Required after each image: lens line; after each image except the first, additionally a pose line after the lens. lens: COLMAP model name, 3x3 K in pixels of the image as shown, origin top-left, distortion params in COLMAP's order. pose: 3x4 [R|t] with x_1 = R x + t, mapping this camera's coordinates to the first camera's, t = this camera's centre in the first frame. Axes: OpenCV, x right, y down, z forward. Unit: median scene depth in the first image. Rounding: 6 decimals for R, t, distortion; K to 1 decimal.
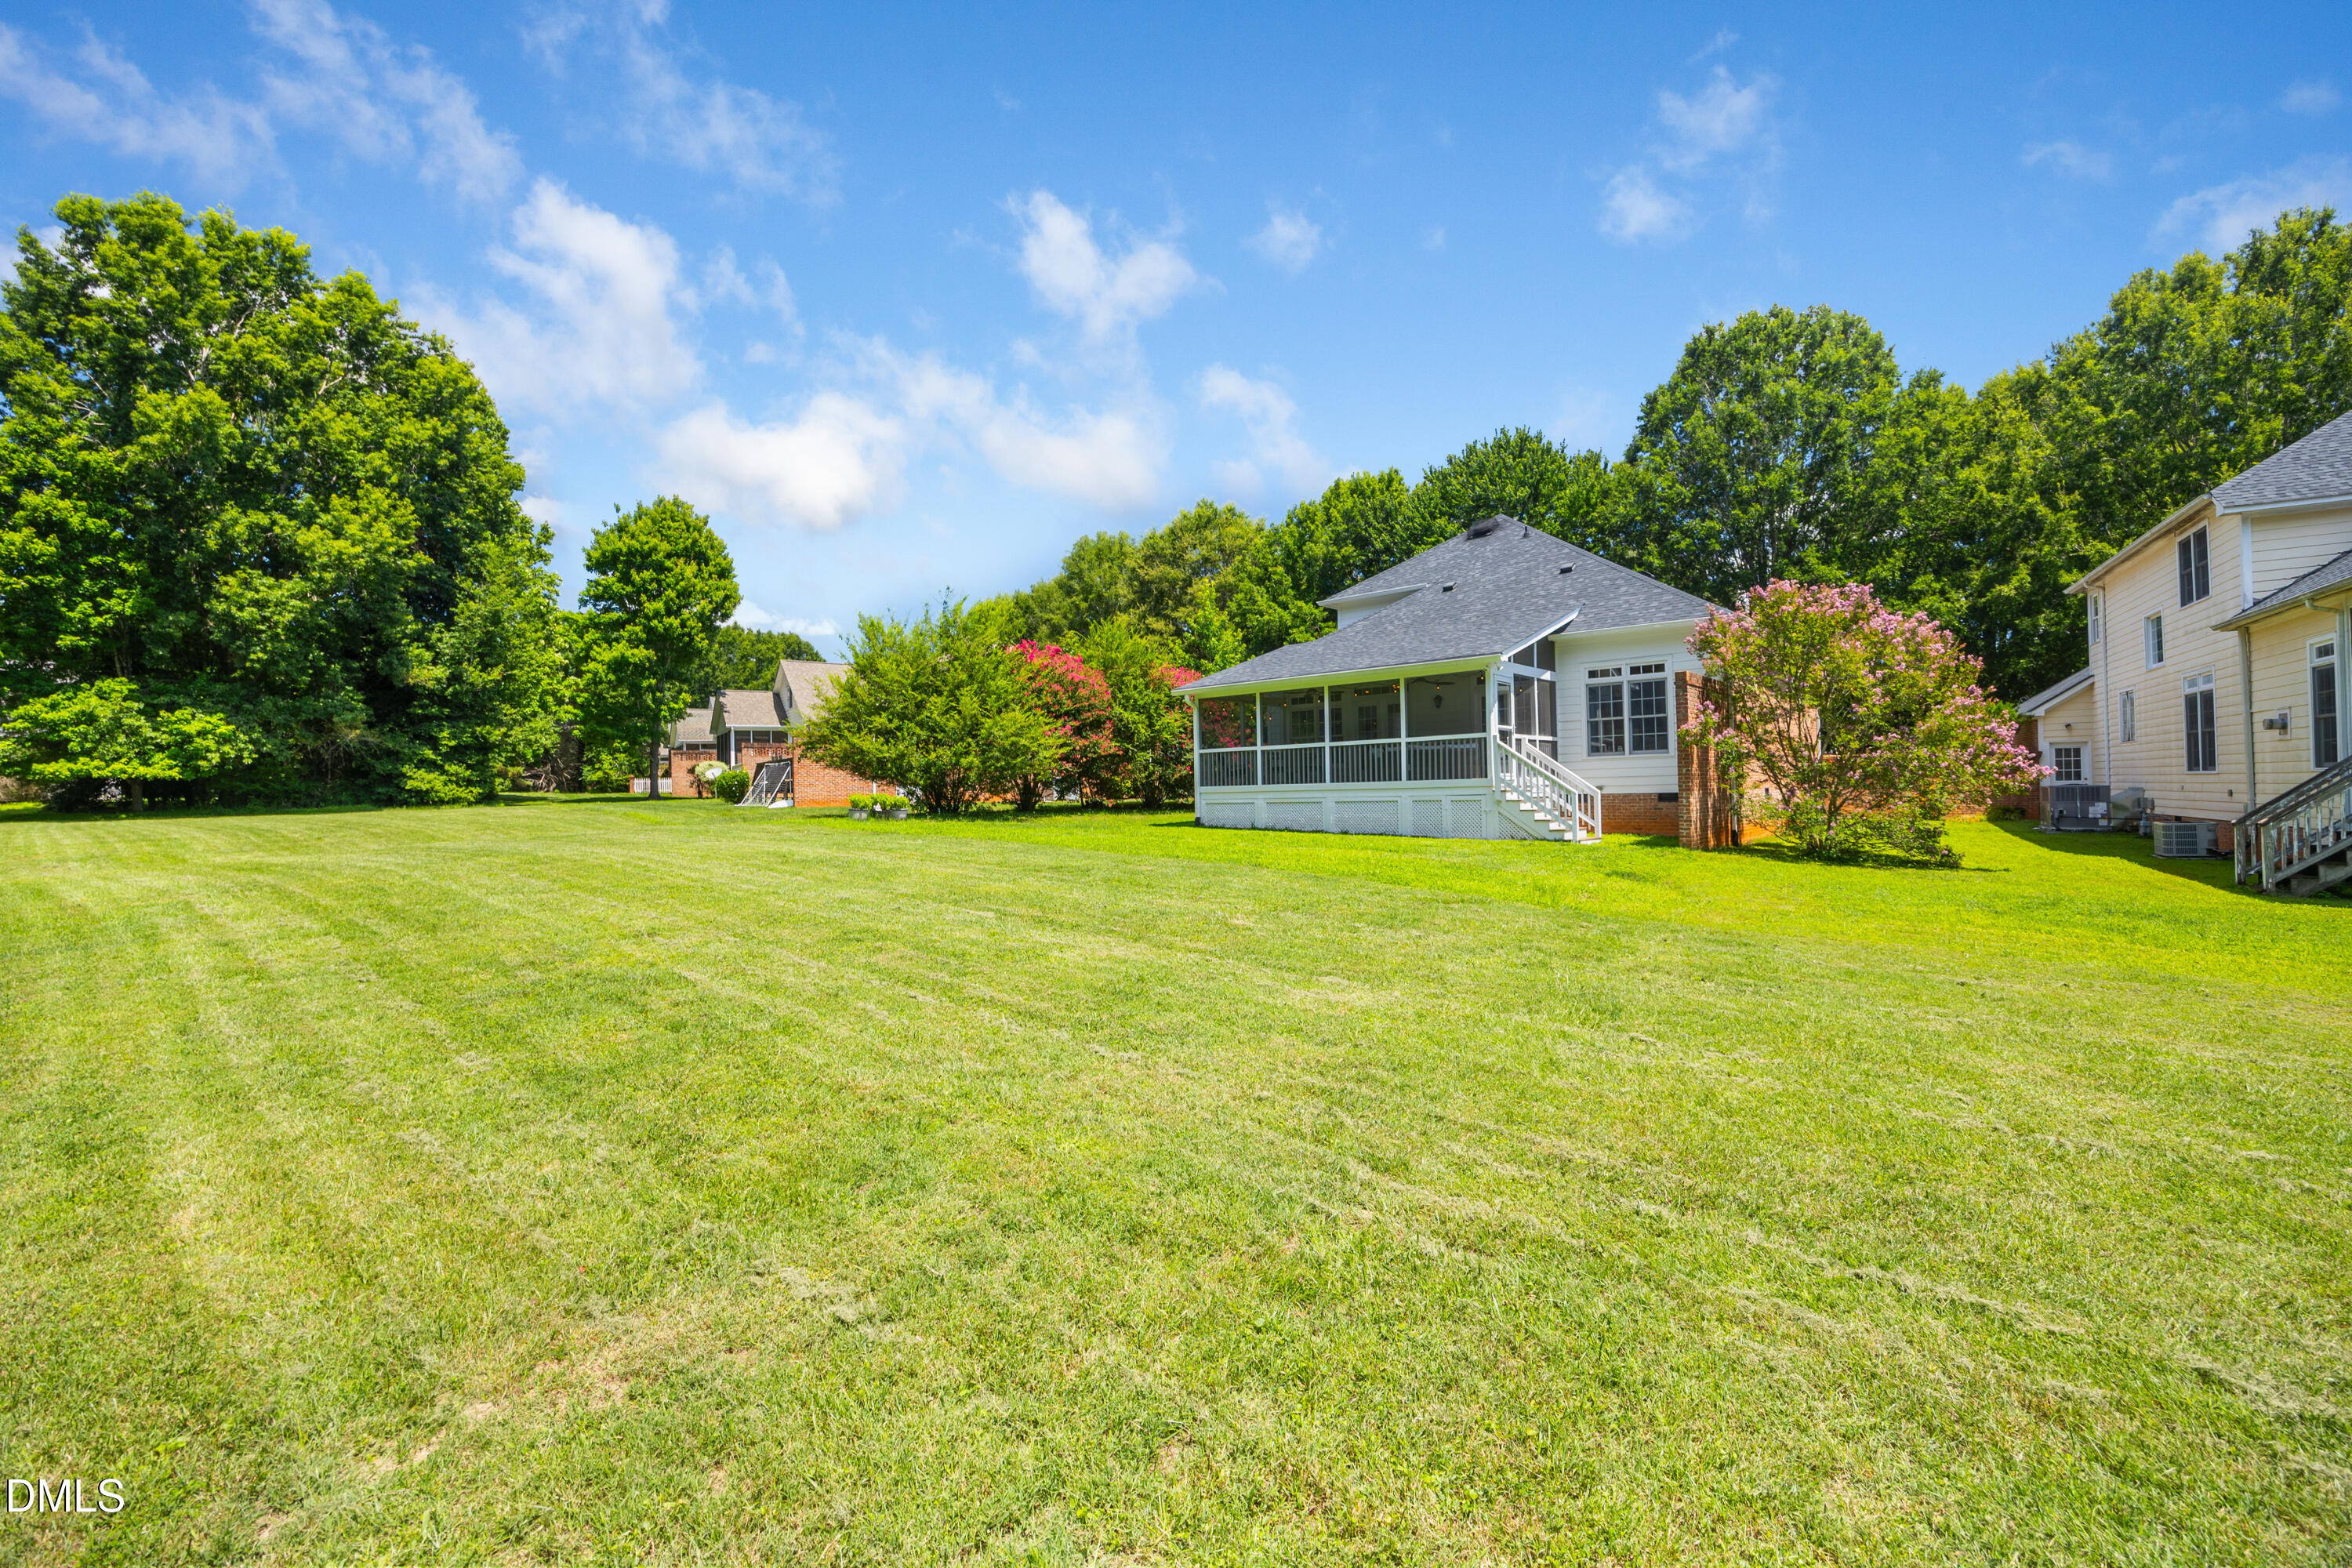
lens RADIAL K [[985.1, 0, 1181.1], [0, 985.1, 776.8], [0, 0, 1]] dist [-0.011943, 0.000091]
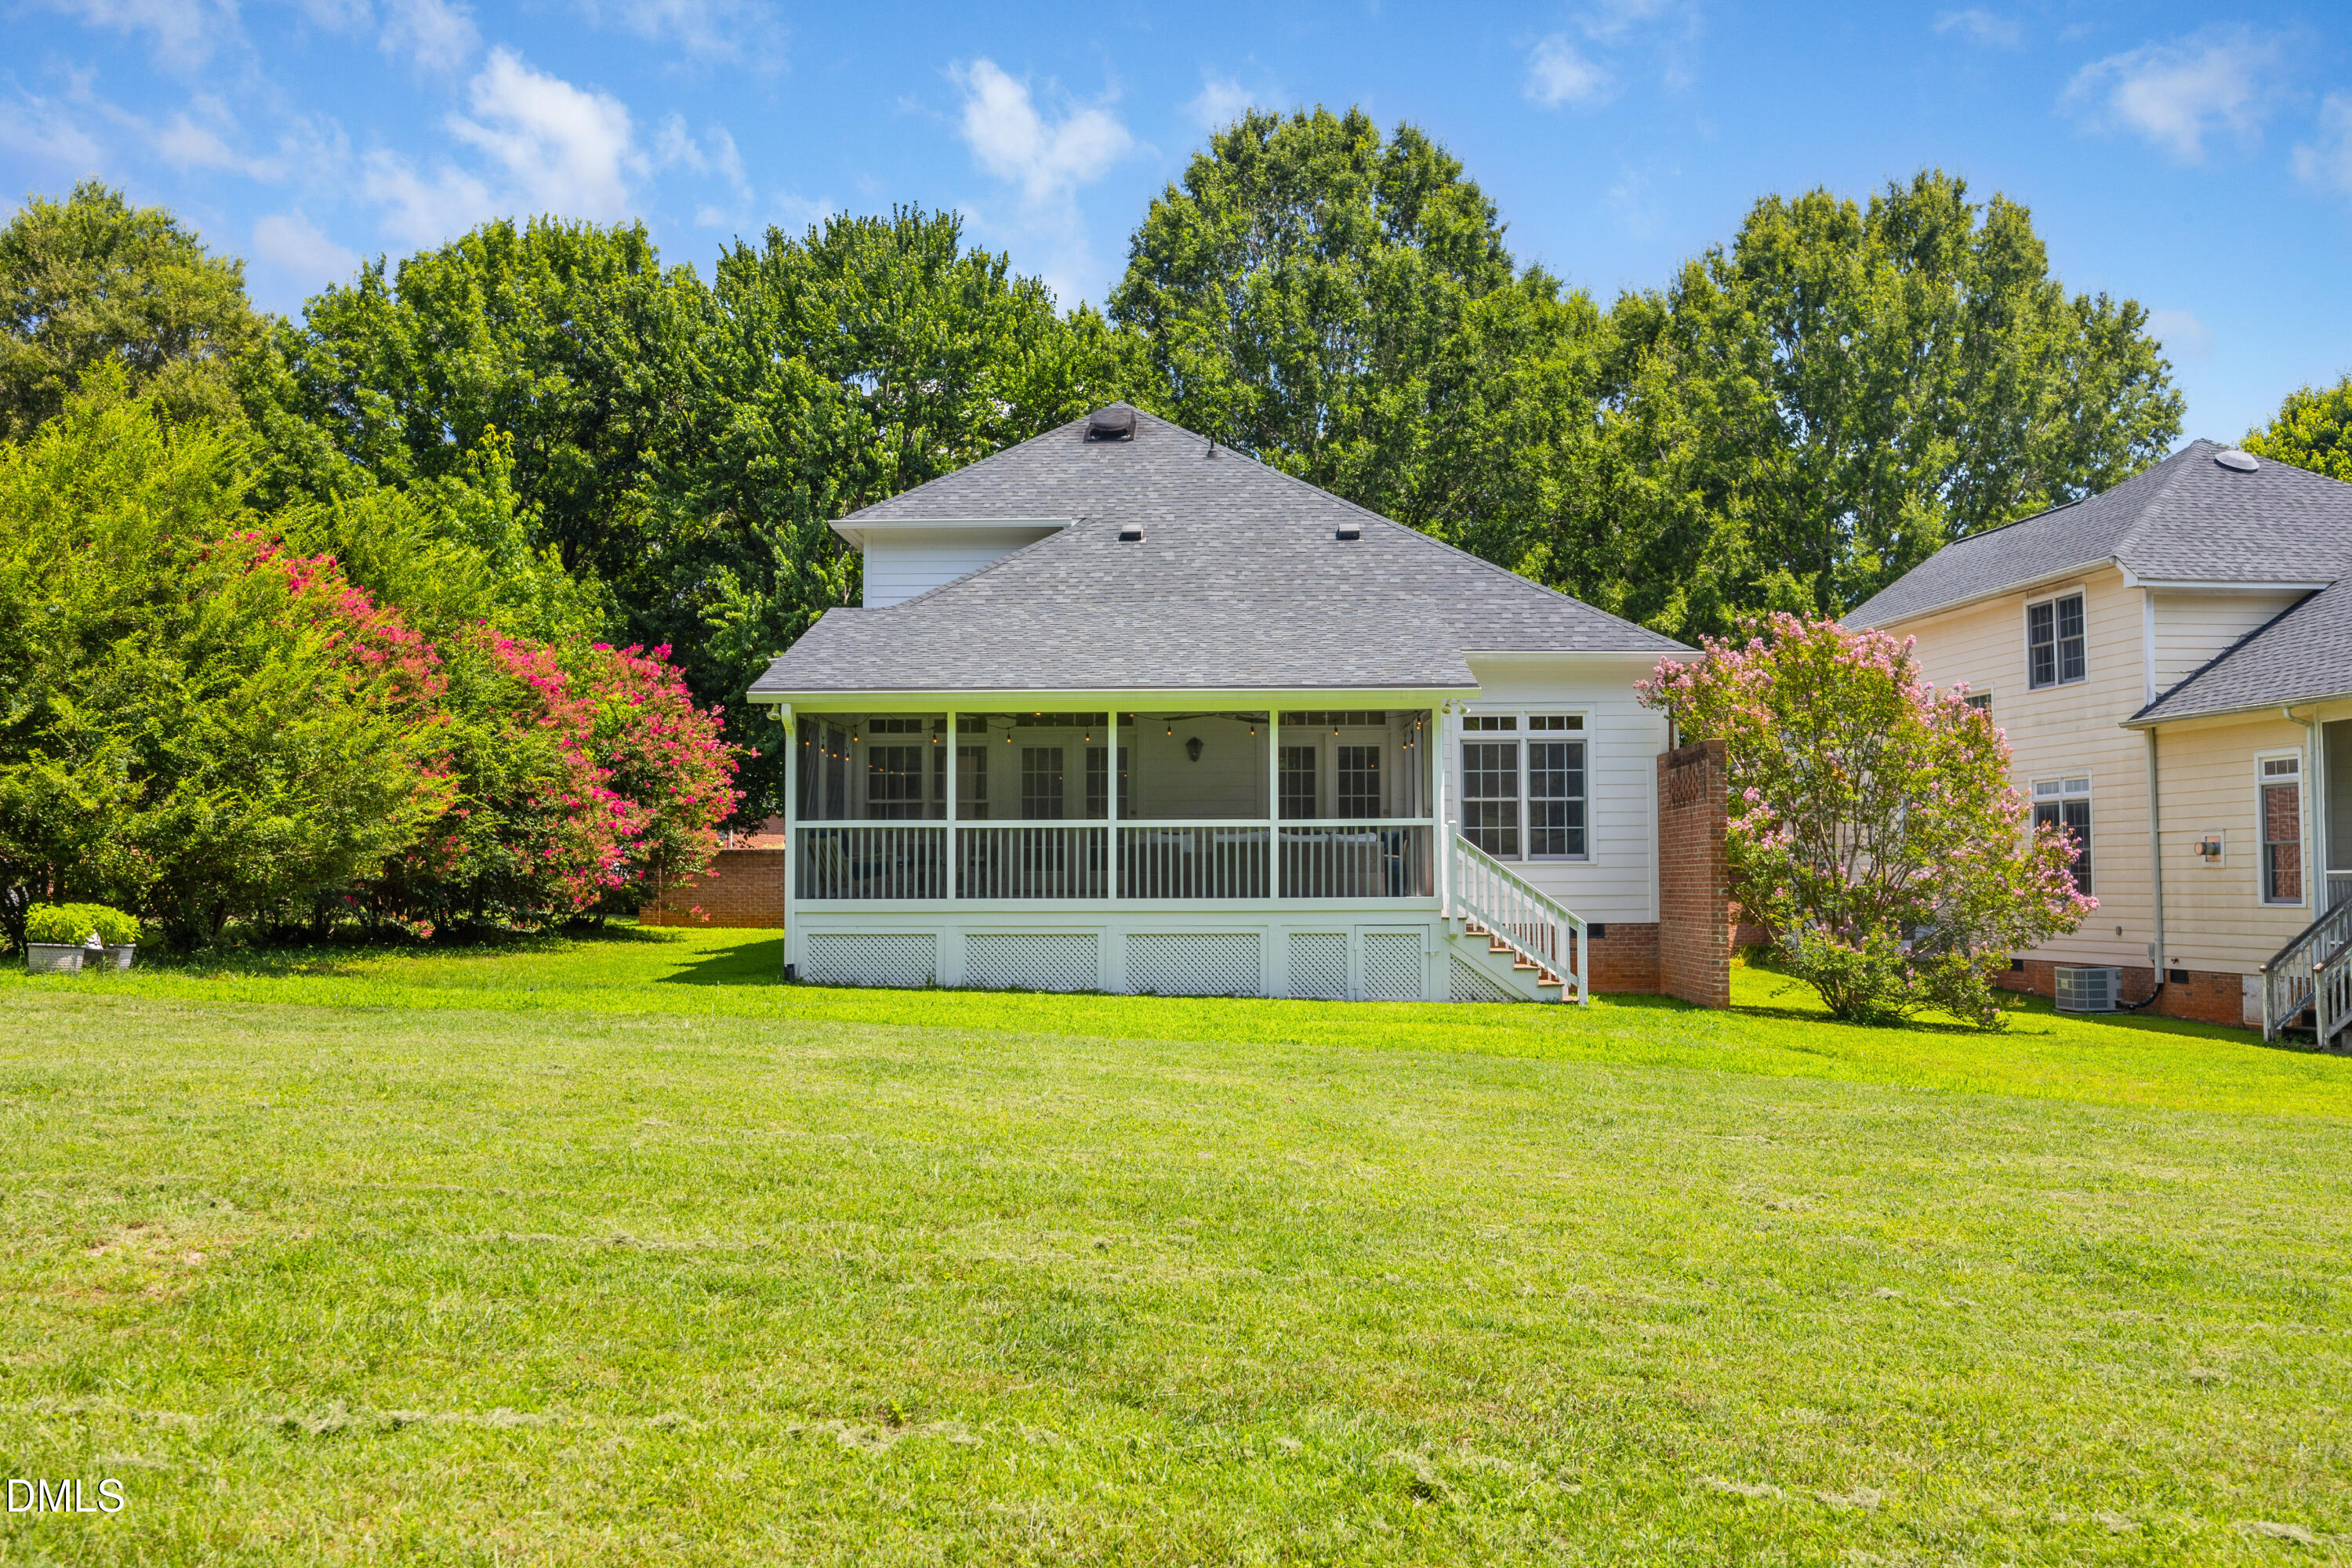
lens RADIAL K [[2138.0, 0, 1176.0], [0, 2138.0, 784.0], [0, 0, 1]] dist [-0.008819, 0.006069]
pose [[0.781975, 0.049415, 0.621348, -0.537653], [-0.024576, 0.998522, -0.048482, 0.000204], [-0.622825, 0.022641, 0.782034, 0.091111]]
